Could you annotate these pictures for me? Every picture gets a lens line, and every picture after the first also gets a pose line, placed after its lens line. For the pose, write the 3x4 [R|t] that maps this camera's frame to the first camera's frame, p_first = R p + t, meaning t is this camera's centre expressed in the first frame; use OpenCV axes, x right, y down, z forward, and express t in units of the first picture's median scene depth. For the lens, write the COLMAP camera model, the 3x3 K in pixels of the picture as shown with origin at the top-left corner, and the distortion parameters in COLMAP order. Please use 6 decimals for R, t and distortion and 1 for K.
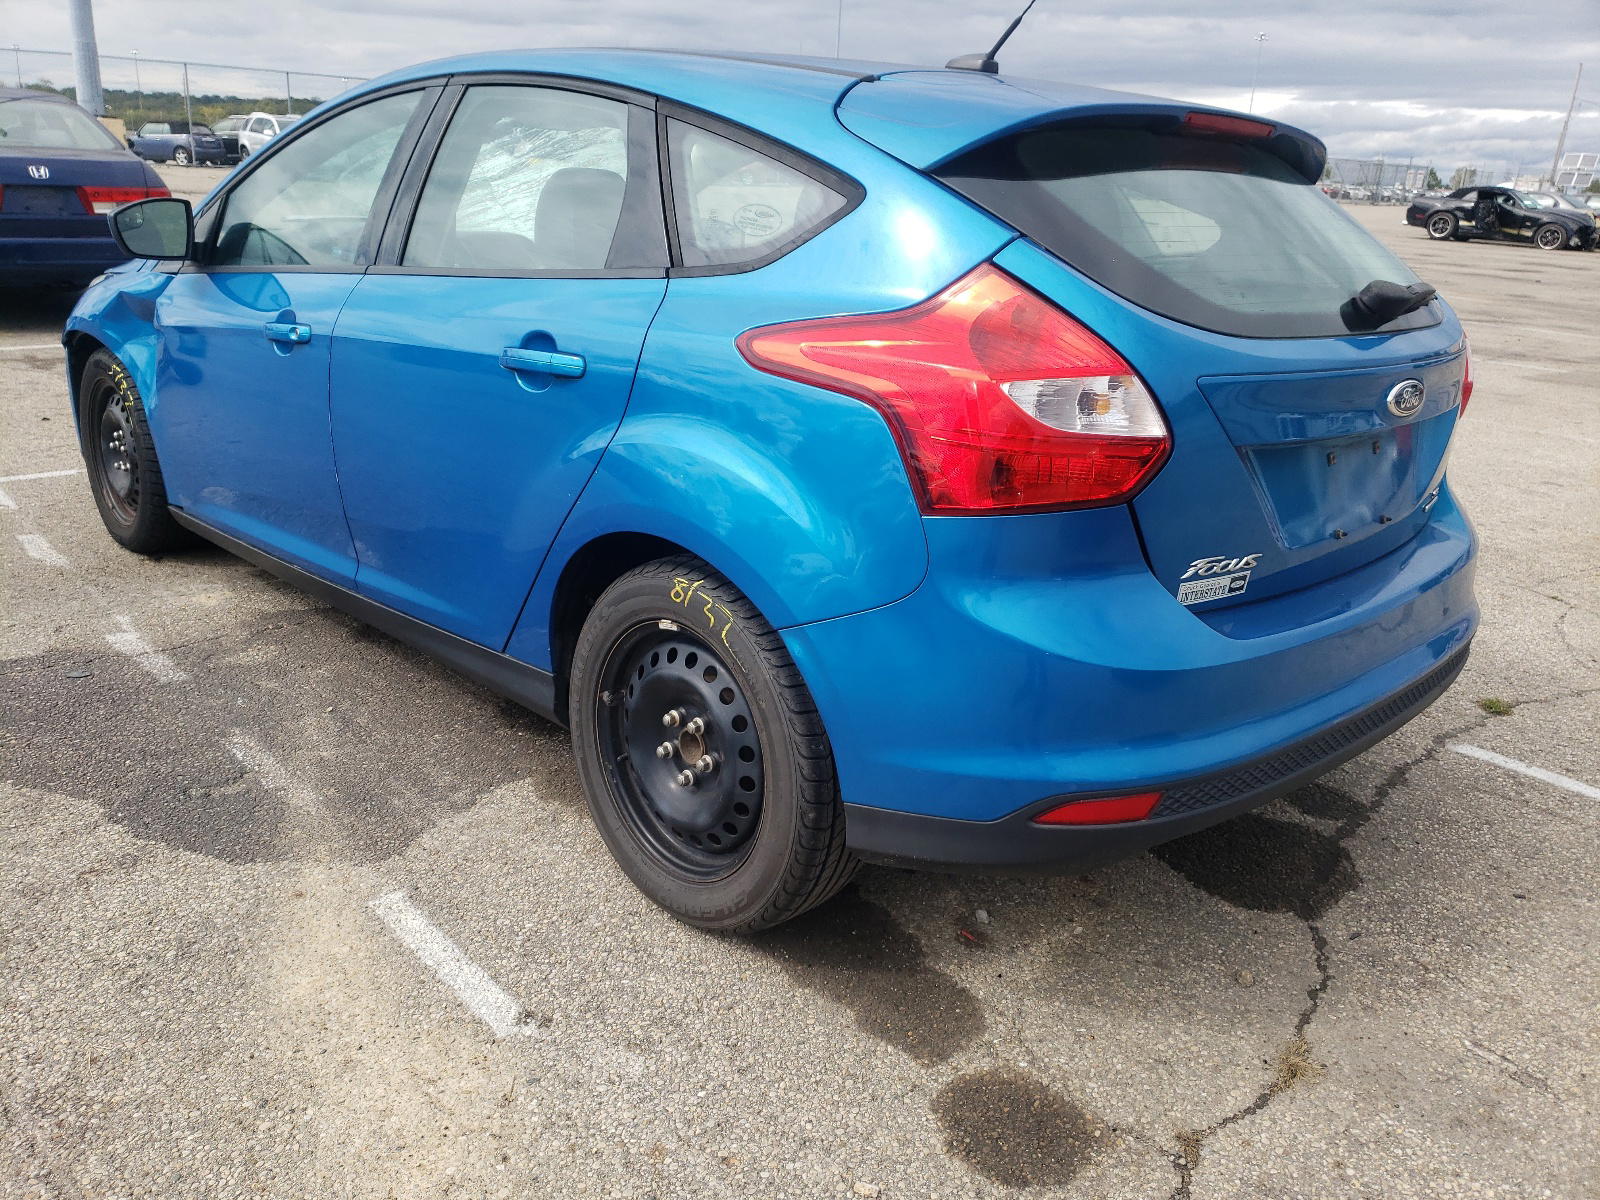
lens RADIAL K [[1215.0, 0, 802.7], [0, 1215.0, 602.5], [0, 0, 1]] dist [0.005566, 0.002453]
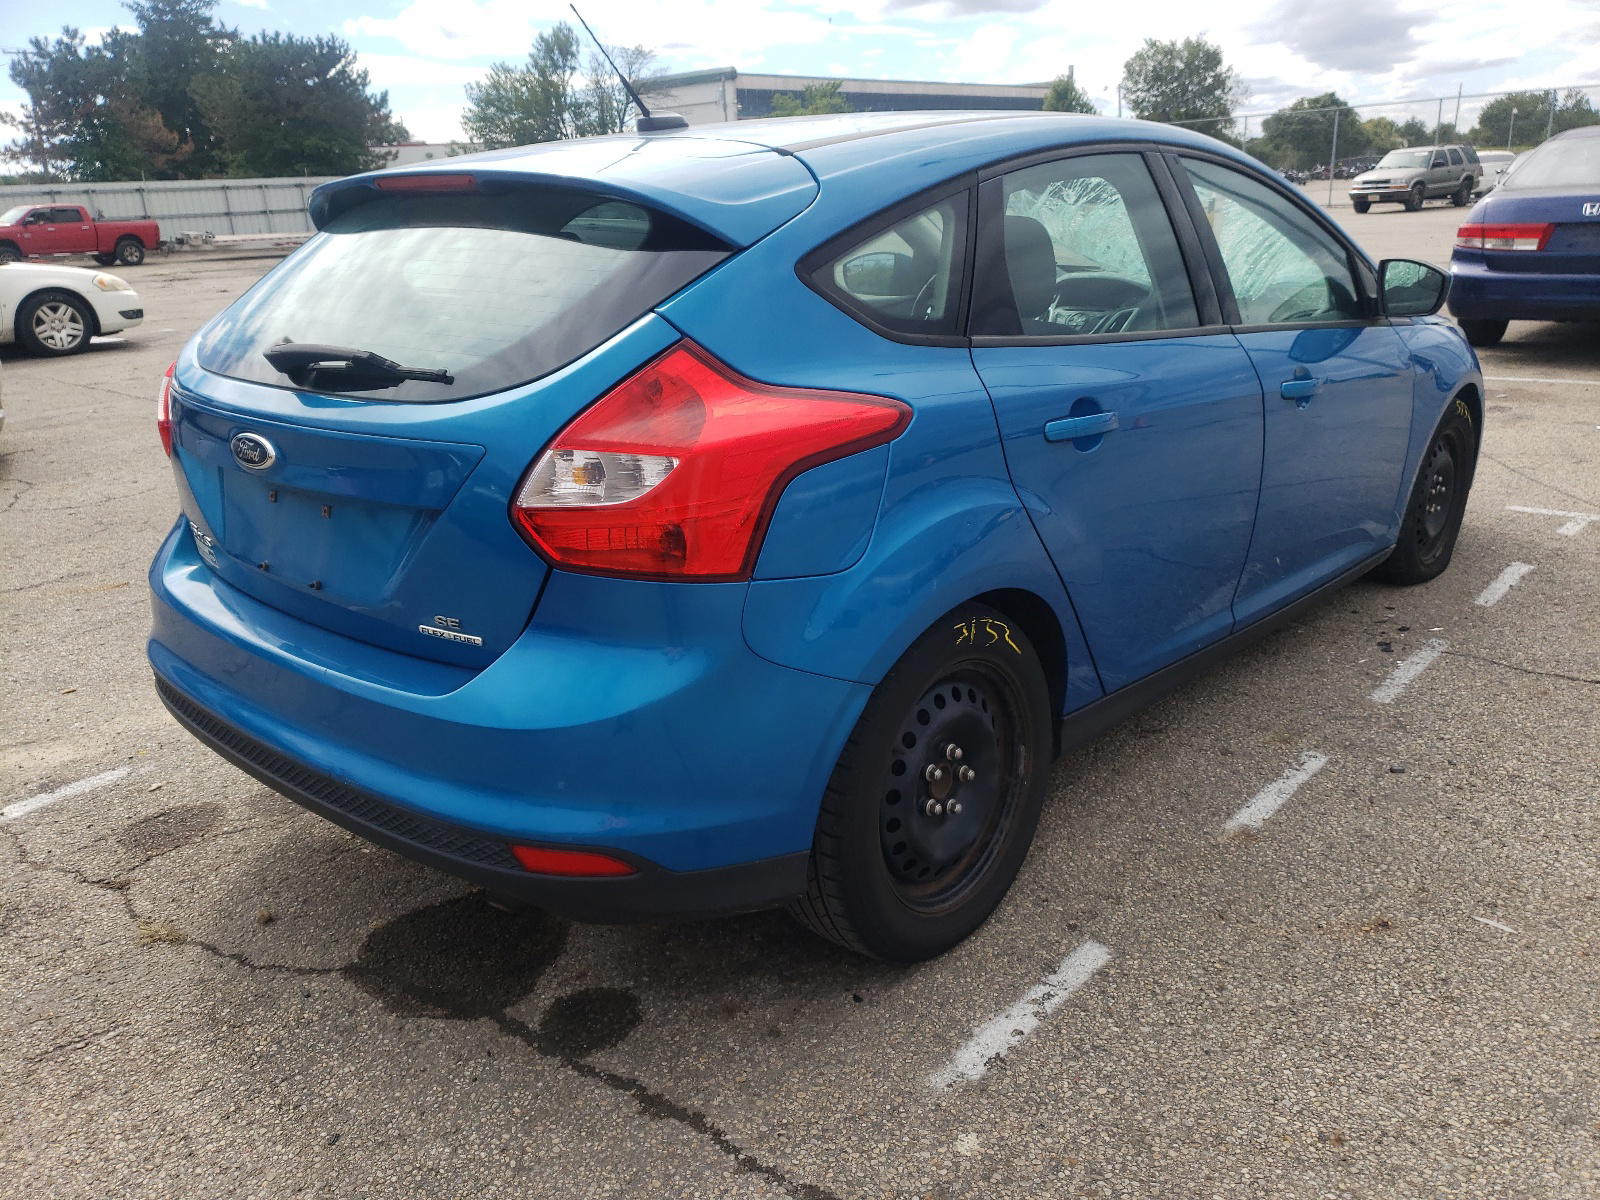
lens RADIAL K [[1215.0, 0, 802.6], [0, 1215.0, 598.8], [0, 0, 1]] dist [0.005566, 0.002453]
pose [[0.087687, 0.262740, -0.960874, 1.294766], [-0.287292, 0.930273, 0.228155, -0.349564], [0.953821, 0.256046, 0.157056, 1.096616]]
